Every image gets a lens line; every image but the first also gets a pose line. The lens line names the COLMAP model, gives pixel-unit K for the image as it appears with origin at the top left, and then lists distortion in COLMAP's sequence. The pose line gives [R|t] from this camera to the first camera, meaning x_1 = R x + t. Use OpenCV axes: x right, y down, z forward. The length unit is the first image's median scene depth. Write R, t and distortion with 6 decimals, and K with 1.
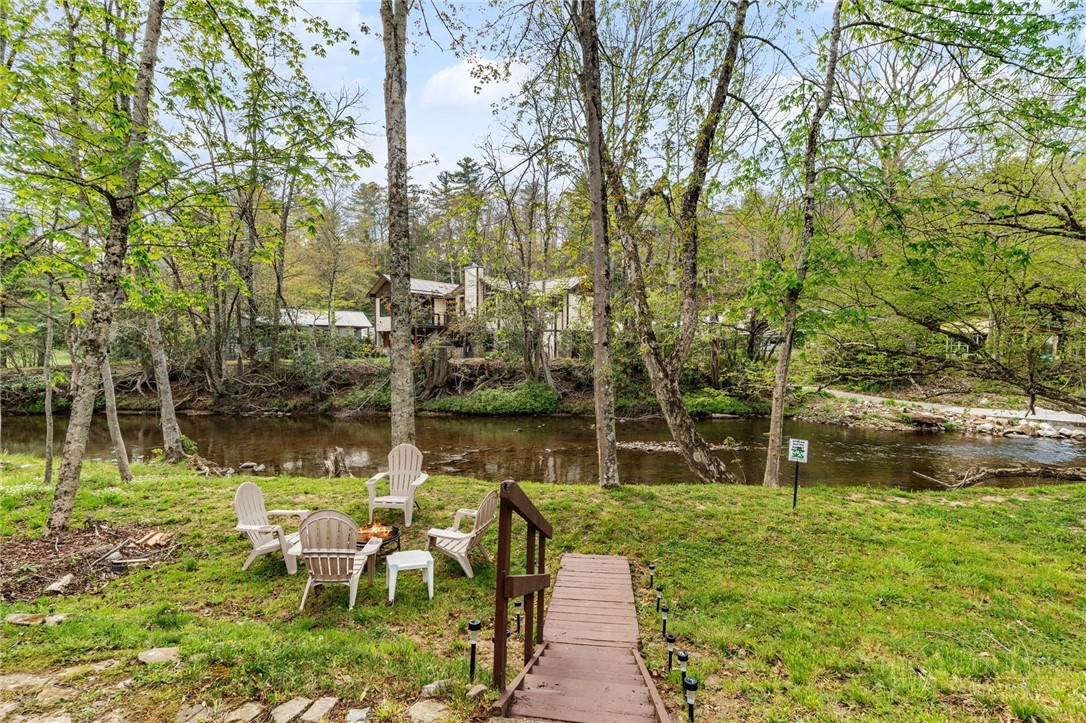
lens RADIAL K [[491.9, 0, 547.2], [0, 491.9, 351.6], [0, 0, 1]] dist [-0.004699, -0.000326]
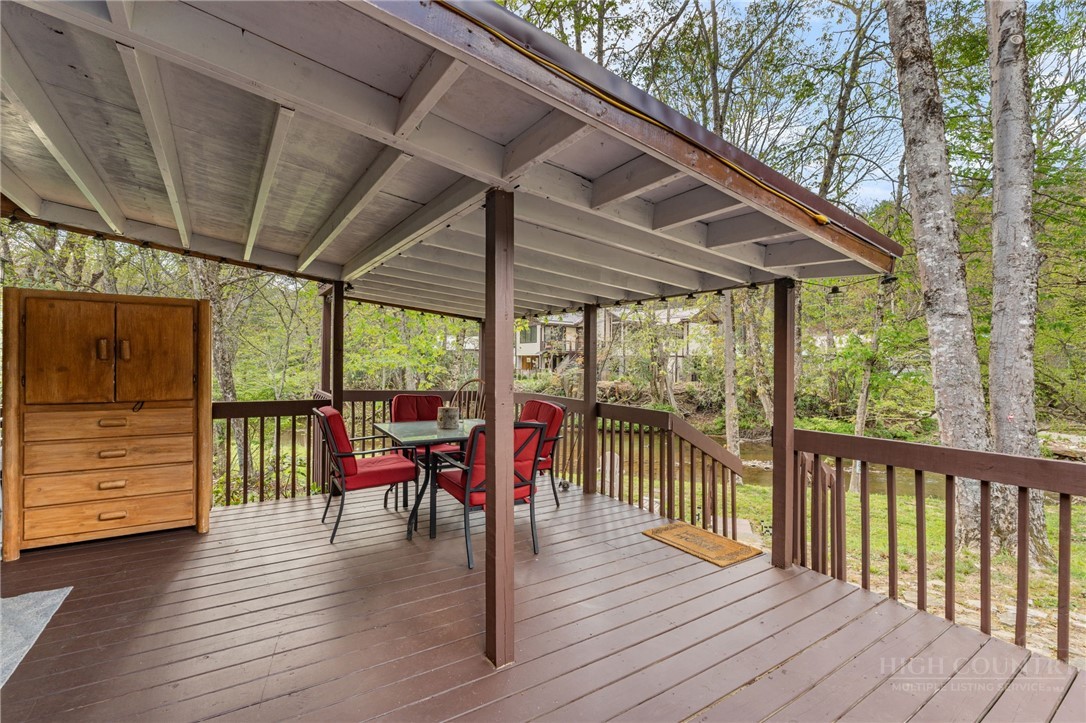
lens RADIAL K [[491.9, 0, 547.2], [0, 491.9, 351.6], [0, 0, 1]] dist [-0.004699, -0.000326]
pose [[0.975718, 0.002057, -0.219022, -0.030282], [-0.008283, 0.999587, -0.027511, -0.025976], [0.218875, 0.028657, 0.975332, -0.172159]]
